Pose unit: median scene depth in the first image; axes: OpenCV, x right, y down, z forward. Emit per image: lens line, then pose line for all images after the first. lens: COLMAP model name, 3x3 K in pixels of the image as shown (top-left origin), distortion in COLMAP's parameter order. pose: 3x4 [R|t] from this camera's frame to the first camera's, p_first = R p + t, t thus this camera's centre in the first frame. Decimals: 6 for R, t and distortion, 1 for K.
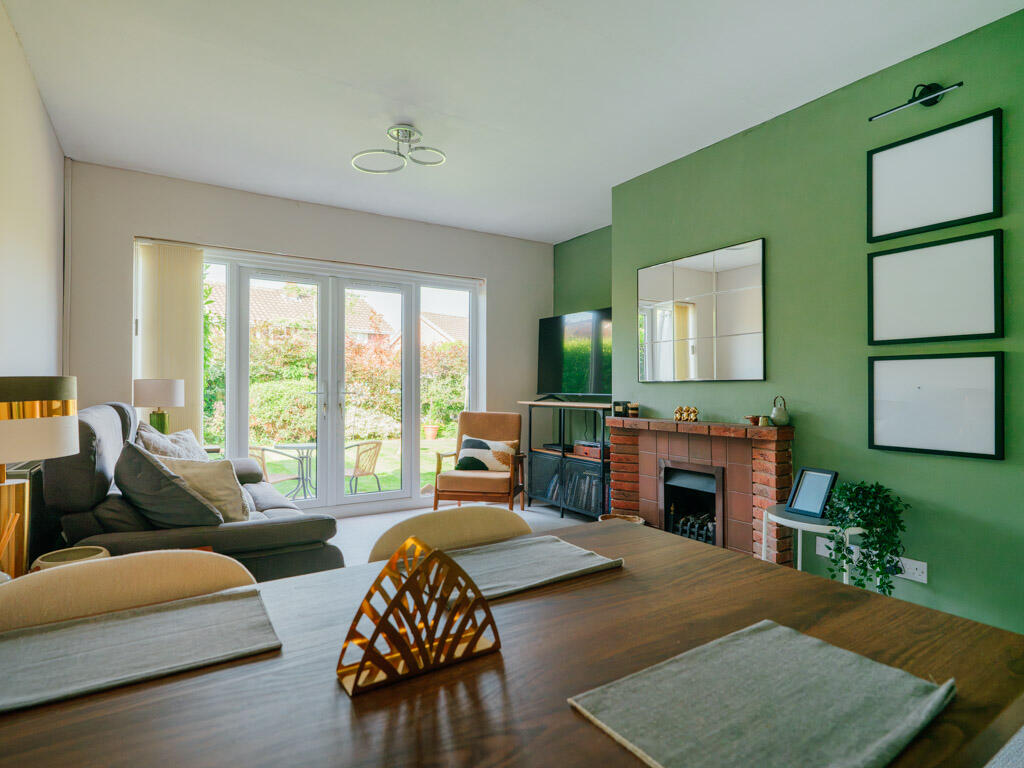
lens RADIAL K [[551.7, 0, 512.4], [0, 551.7, 381.8], [0, 0, 1]] dist [0.010379, -0.004597]
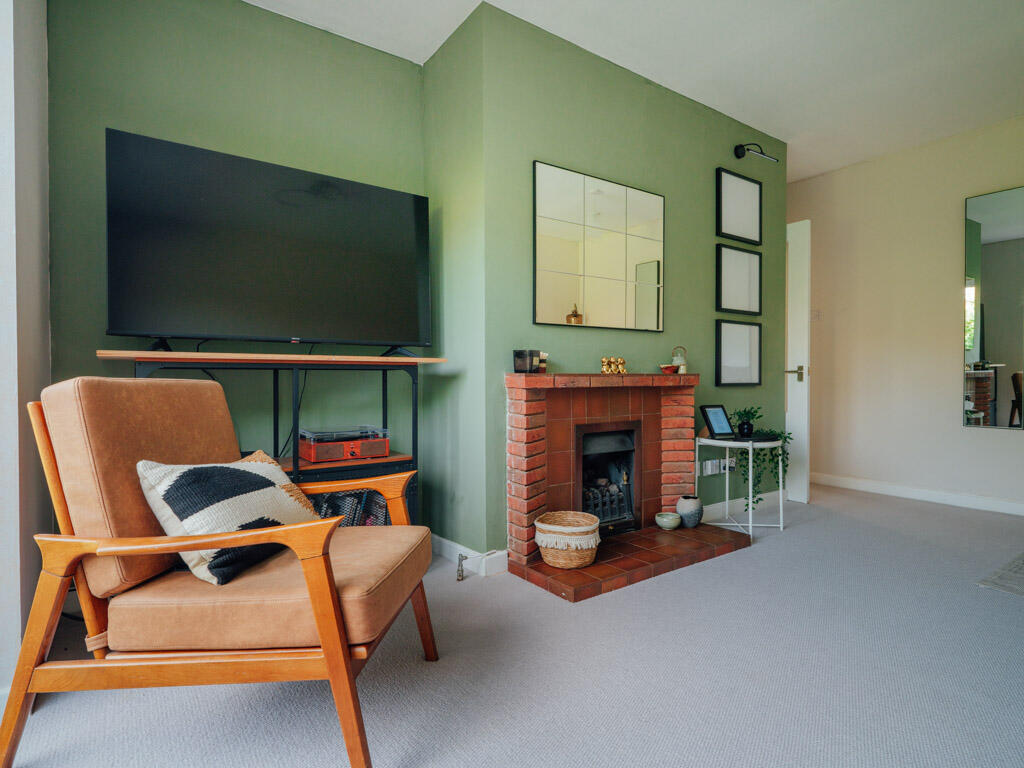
lens RADIAL K [[551.7, 0, 509.0], [0, 551.7, 383.1], [0, 0, 1]] dist [0.010379, -0.004597]
pose [[-0.045961, -0.016051, 0.998814, -0.515782], [-0.010643, 0.999822, 0.015577, 0.071396], [-0.998887, -0.009915, -0.046124, 1.166975]]
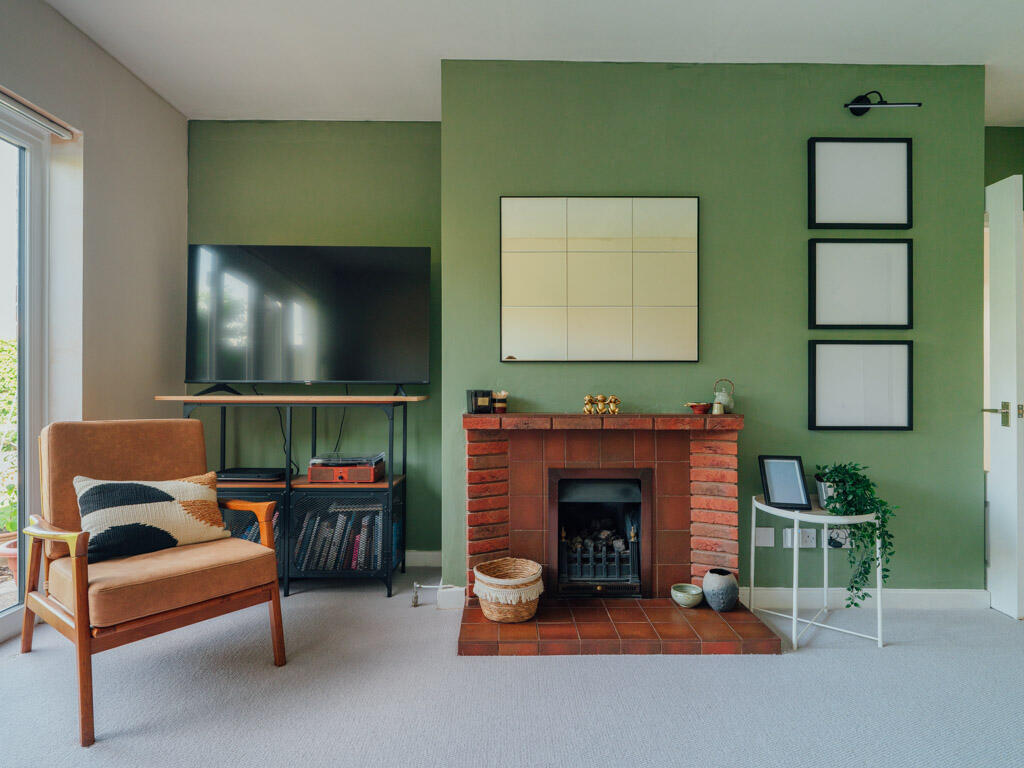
lens RADIAL K [[551.7, 0, 504.6], [0, 551.7, 382.6], [0, 0, 1]] dist [0.010379, -0.004597]
pose [[0.532145, 0.001146, 0.846652, -0.383368], [-0.010088, 0.999937, 0.004987, 0.024826], [-0.846593, -0.011195, 0.532123, 0.690607]]
